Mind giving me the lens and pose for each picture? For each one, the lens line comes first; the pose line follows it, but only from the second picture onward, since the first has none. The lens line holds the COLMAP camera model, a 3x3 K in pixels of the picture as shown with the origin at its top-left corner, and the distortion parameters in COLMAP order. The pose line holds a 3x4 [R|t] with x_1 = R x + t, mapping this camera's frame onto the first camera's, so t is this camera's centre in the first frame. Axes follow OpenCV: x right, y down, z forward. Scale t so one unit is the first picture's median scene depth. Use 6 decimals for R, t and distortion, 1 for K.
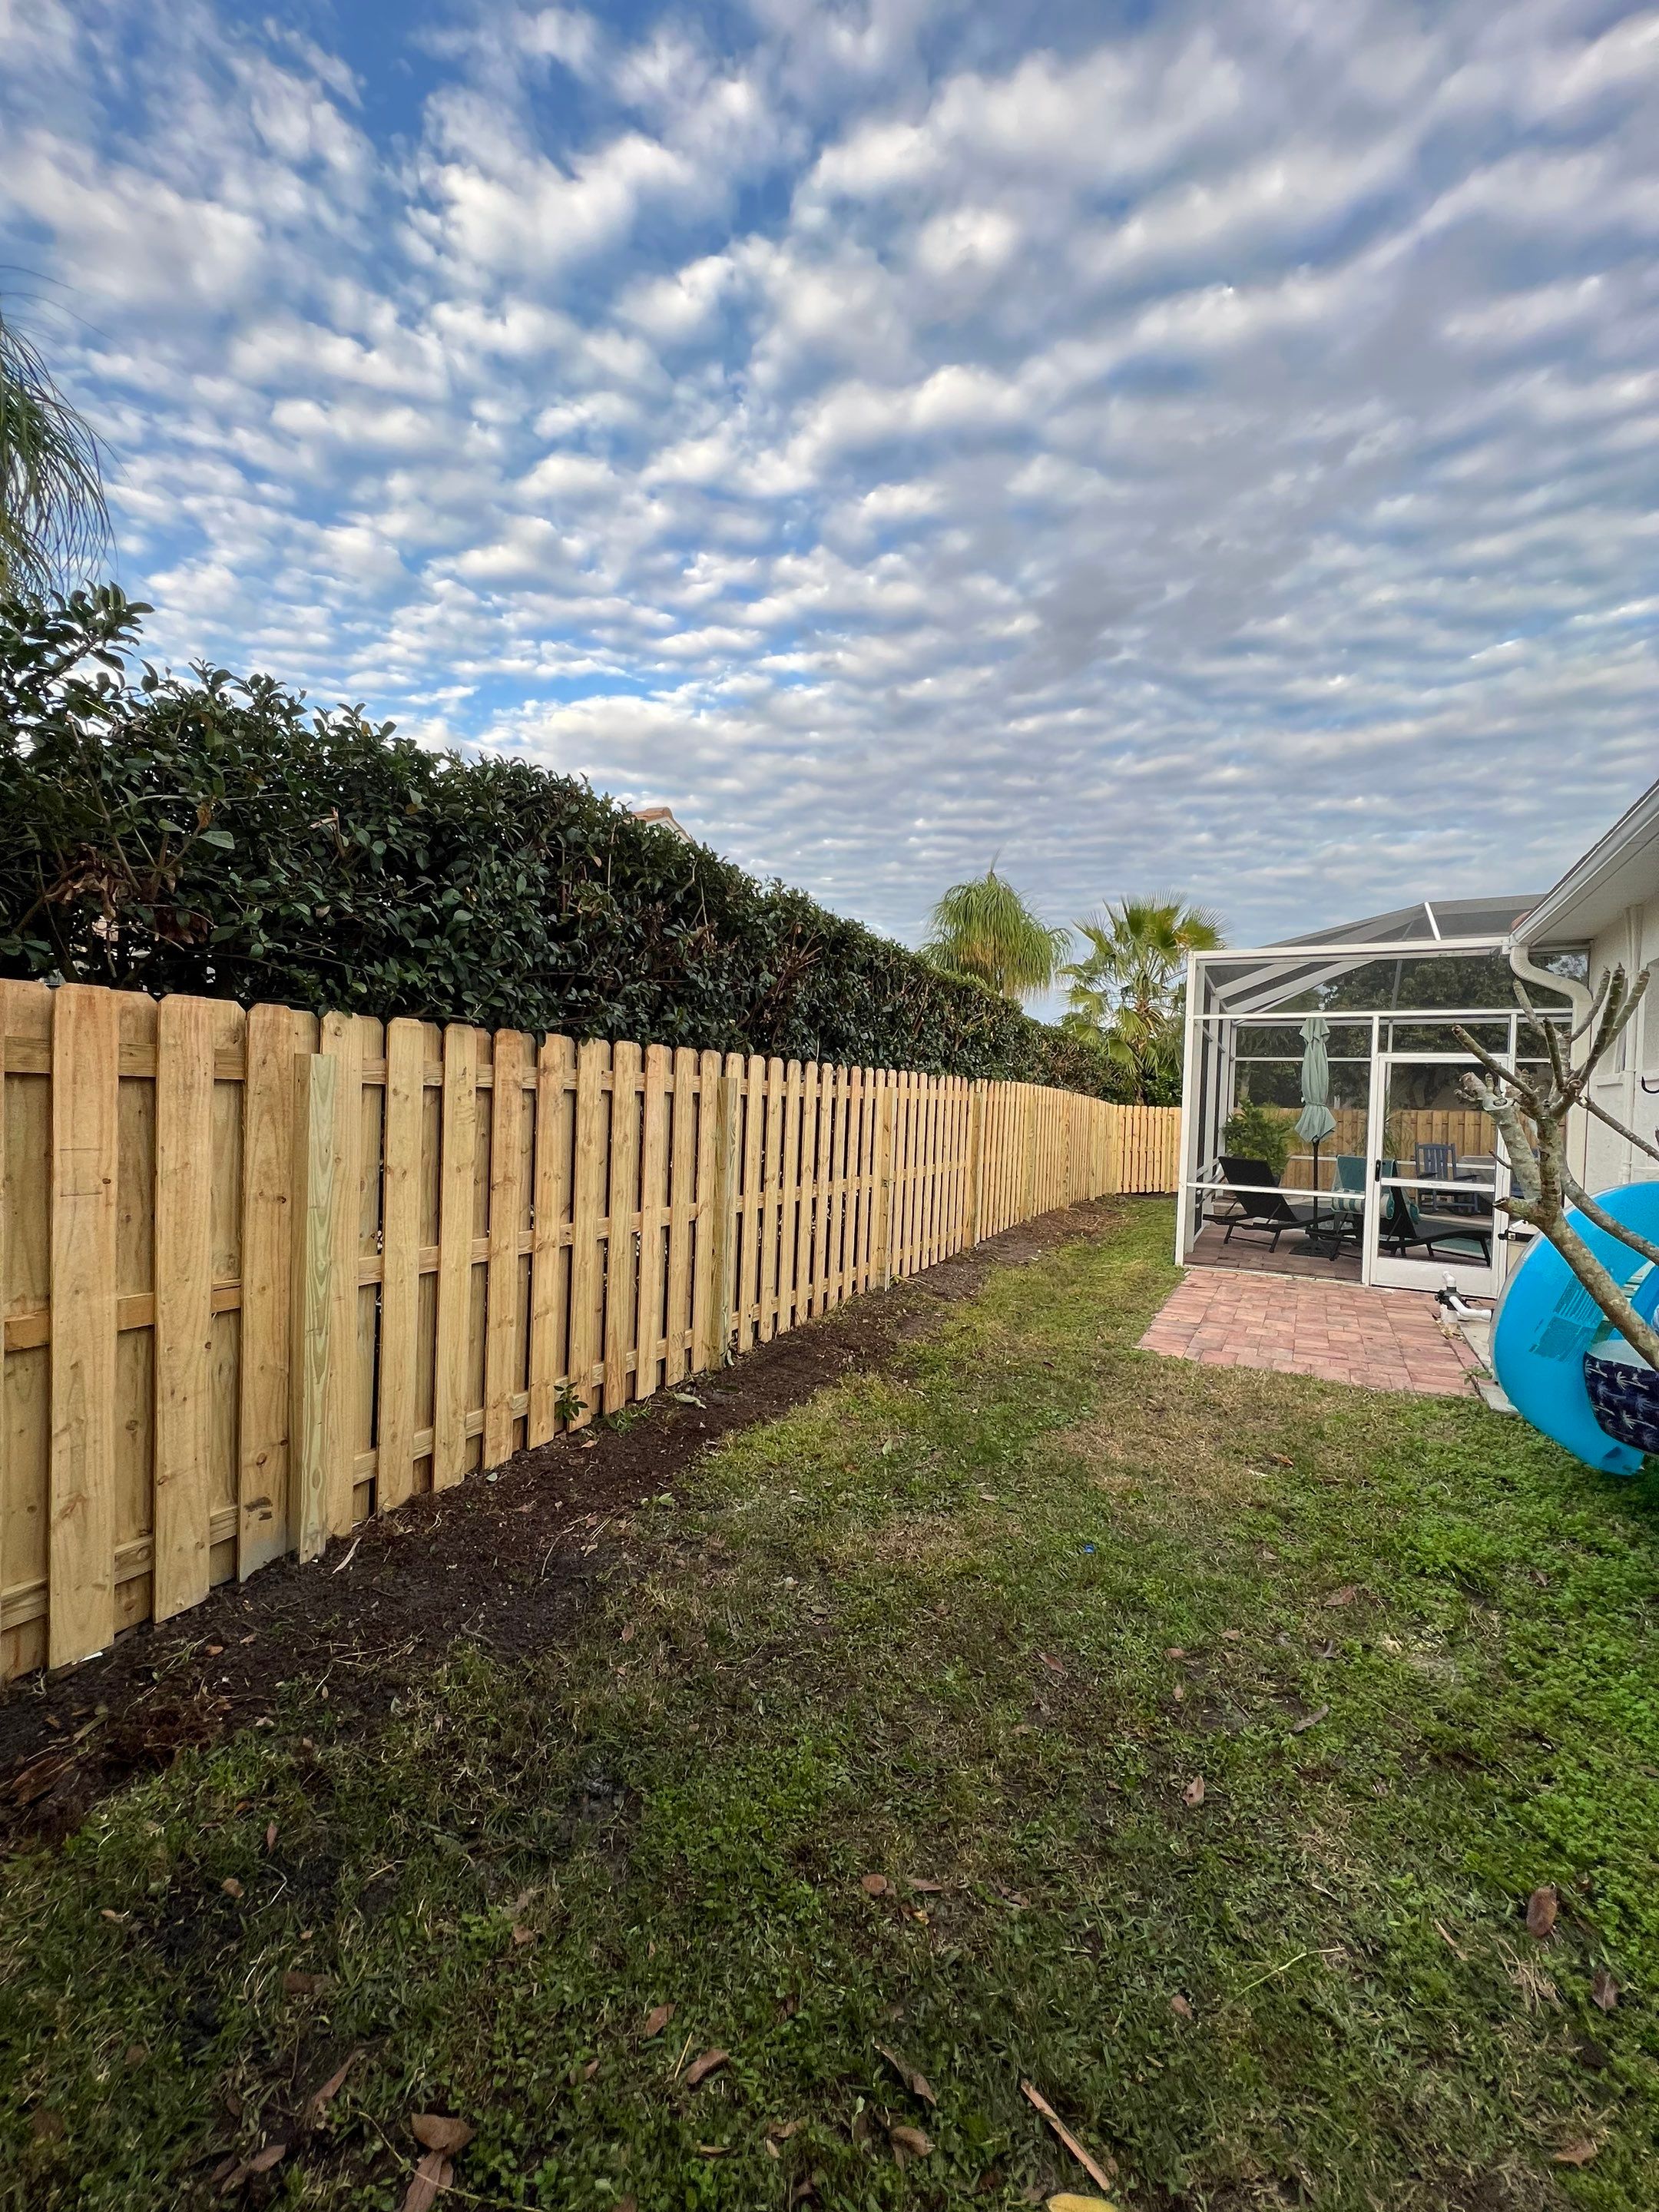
lens RADIAL K [[866.9, 0, 829.5], [0, 866.9, 1106.0], [0, 0, 1]] dist [-0.032355, 0.007795]
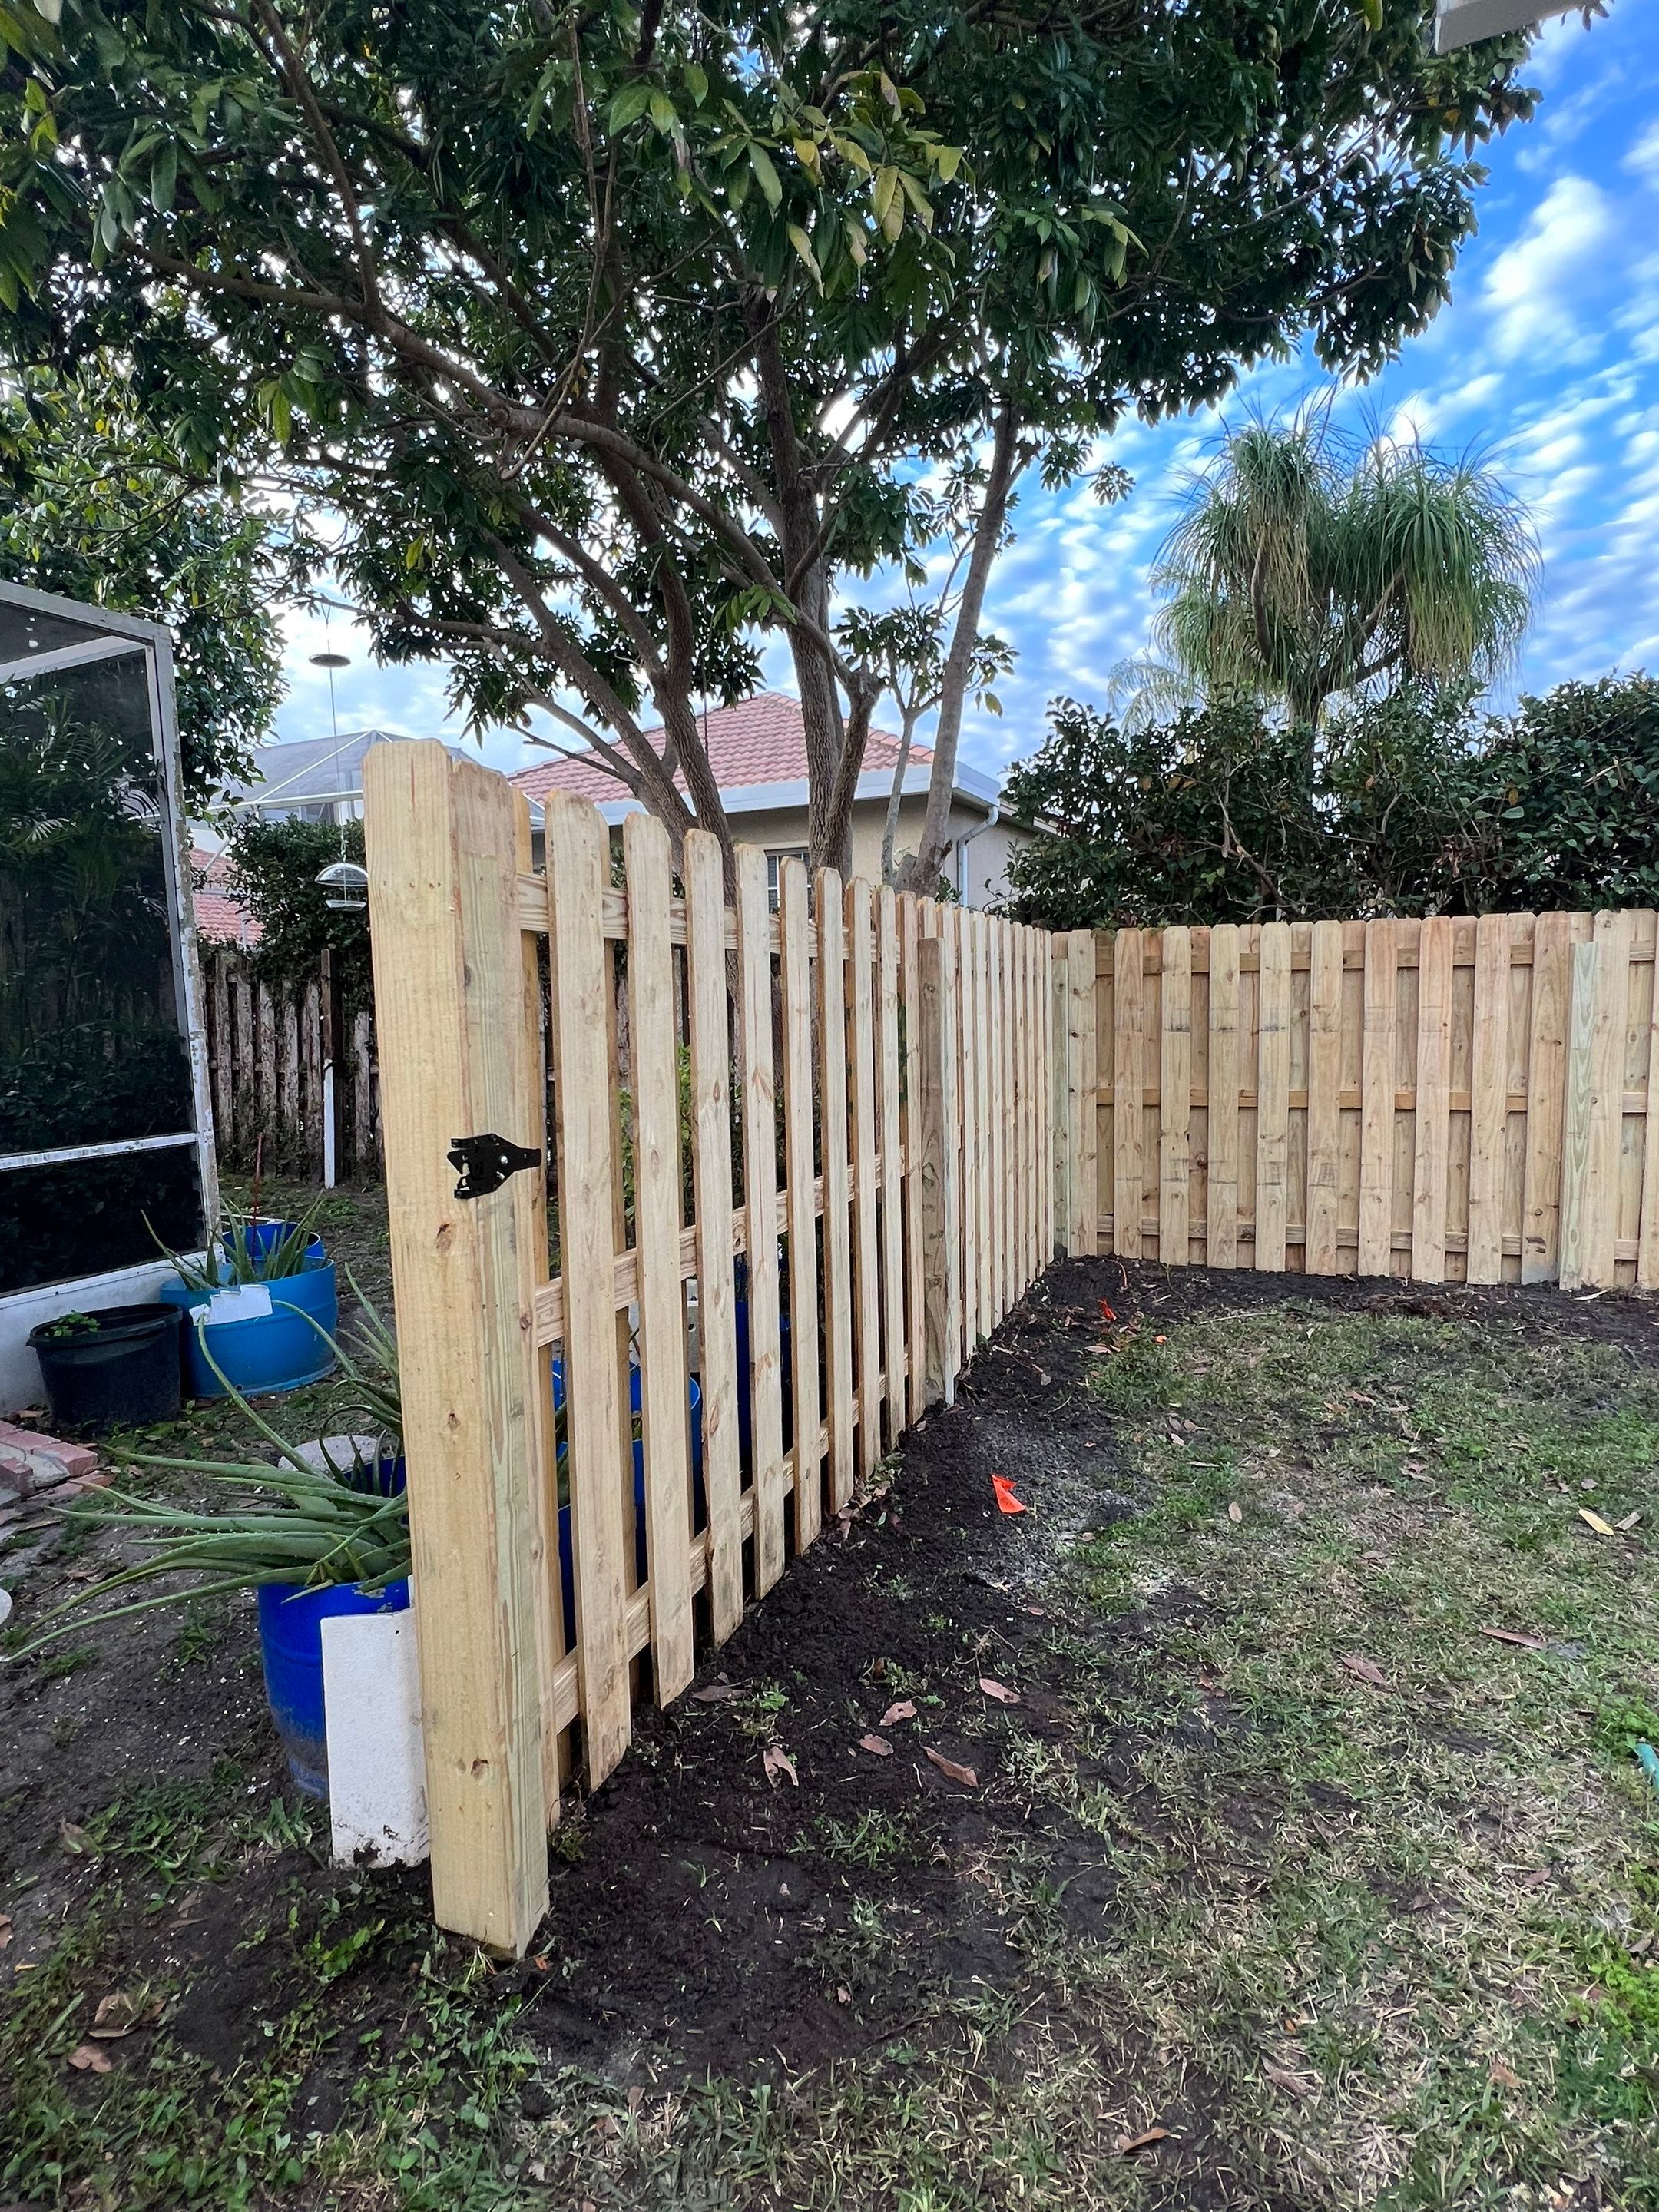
lens RADIAL K [[1120.7, 0, 825.1], [0, 1120.7, 1114.0], [0, 0, 1]] dist [0.003167, -0.000653]
pose [[0.098364, 0.074393, -0.992366, 0.095881], [0.017532, 0.996918, 0.076472, 0.004991], [0.994996, -0.024920, 0.096756, -0.037428]]
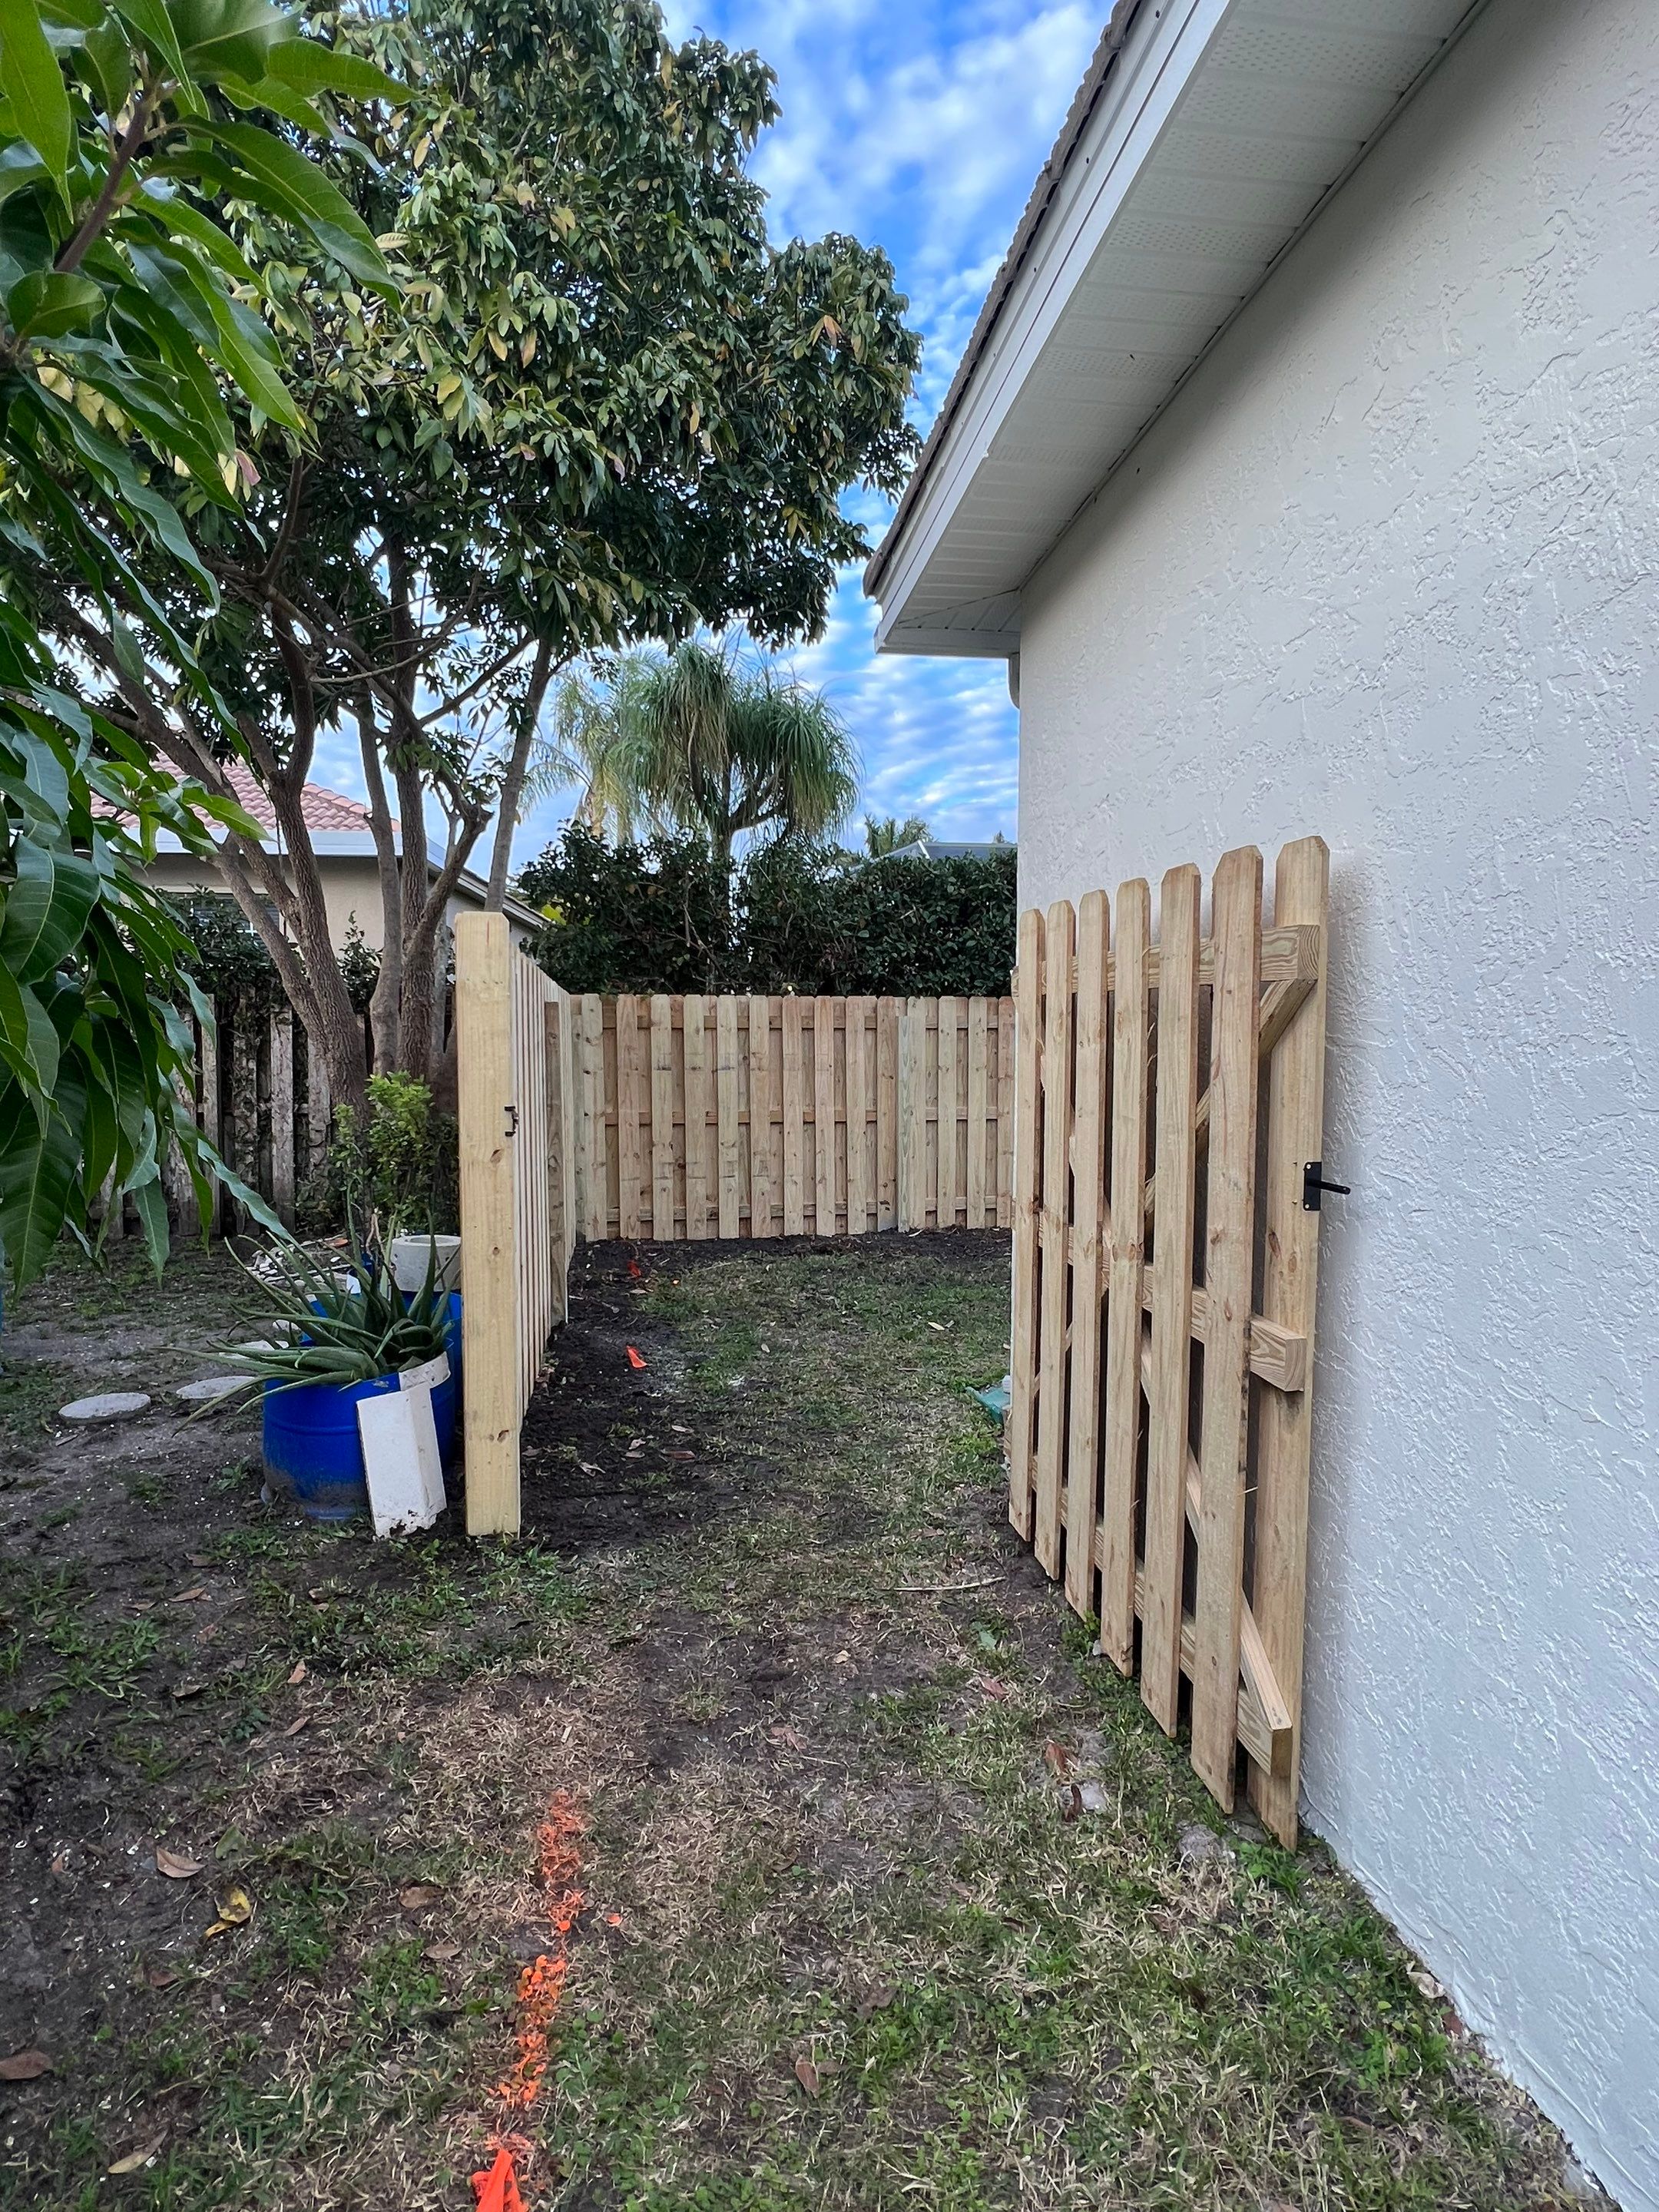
lens RADIAL K [[1120.7, 0, 825.1], [0, 1120.7, 1114.0], [0, 0, 1]] dist [0.003167, -0.000653]
pose [[0.607830, 0.025260, -0.793666, 0.140310], [0.013243, 0.999032, 0.041938, 0.006284], [0.793957, -0.036001, 0.606907, -0.084959]]
